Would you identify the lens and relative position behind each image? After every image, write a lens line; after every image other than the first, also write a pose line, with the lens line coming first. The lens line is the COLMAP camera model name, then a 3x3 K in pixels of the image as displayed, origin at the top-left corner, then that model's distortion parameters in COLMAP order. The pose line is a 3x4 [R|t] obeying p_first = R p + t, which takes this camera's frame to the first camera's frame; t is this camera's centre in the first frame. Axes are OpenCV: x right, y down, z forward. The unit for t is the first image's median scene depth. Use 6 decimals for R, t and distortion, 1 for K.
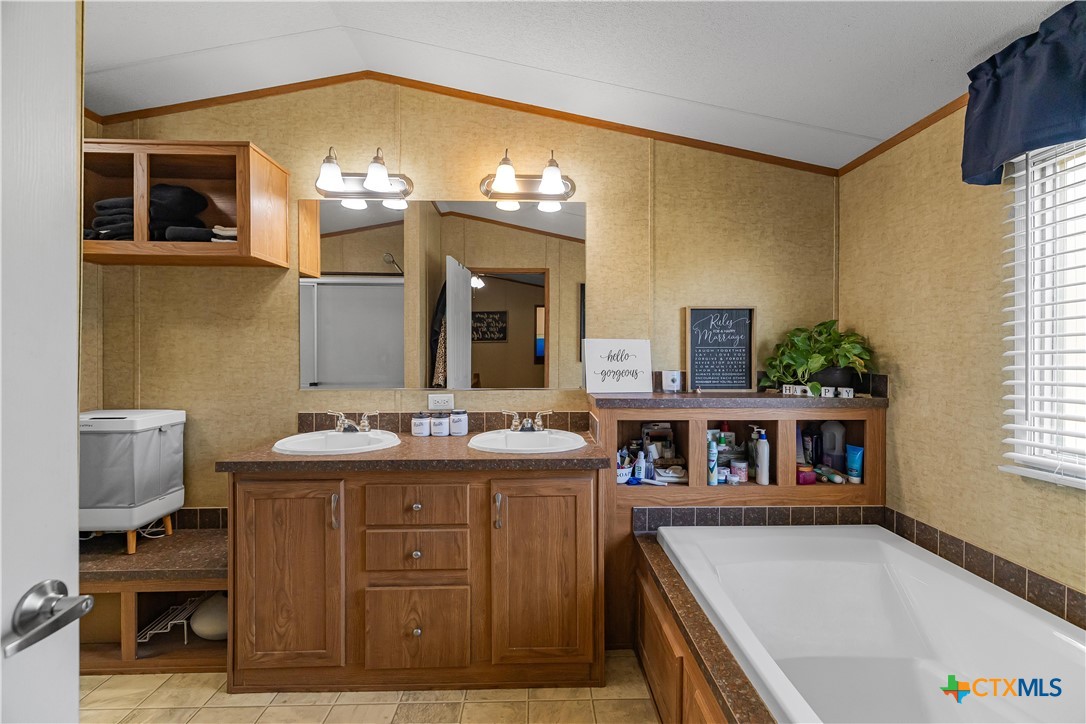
lens RADIAL K [[463.1, 0, 540.0], [0, 463.1, 352.9], [0, 0, 1]] dist [0.002763, 0.000589]
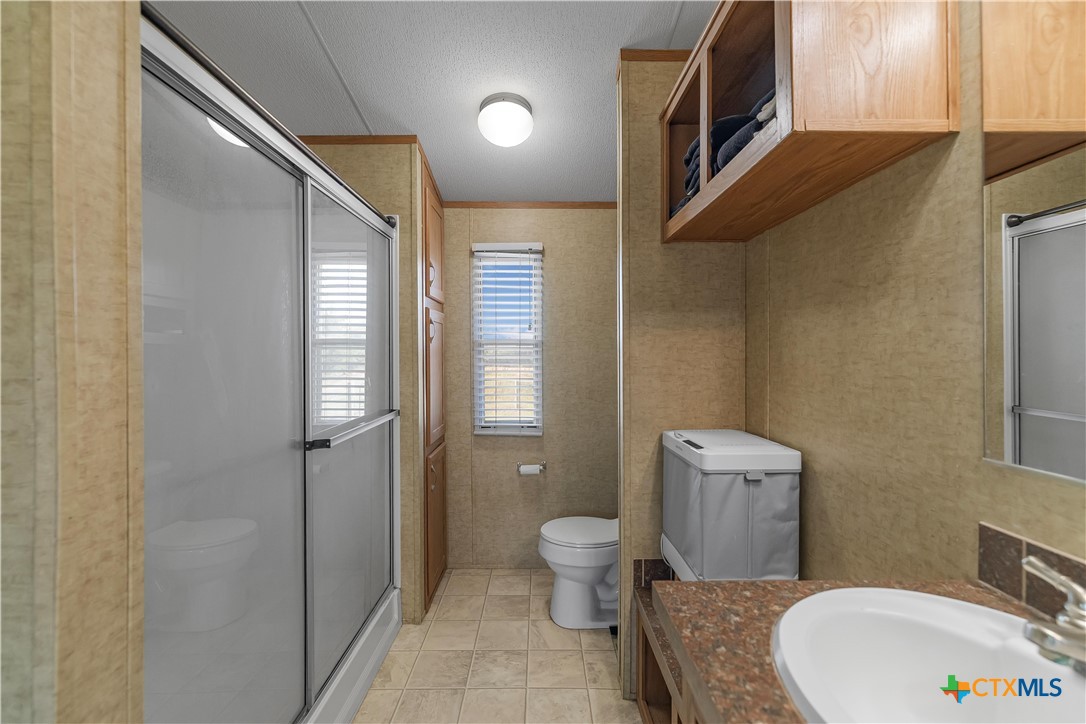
lens RADIAL K [[463.1, 0, 551.9], [0, 463.1, 357.6], [0, 0, 1]] dist [0.002763, 0.000589]
pose [[-0.001875, 0.004277, -0.999989, -0.163865], [0.000822, 0.999991, 0.004275, -0.000570], [0.999998, -0.000814, -0.001878, 0.671352]]
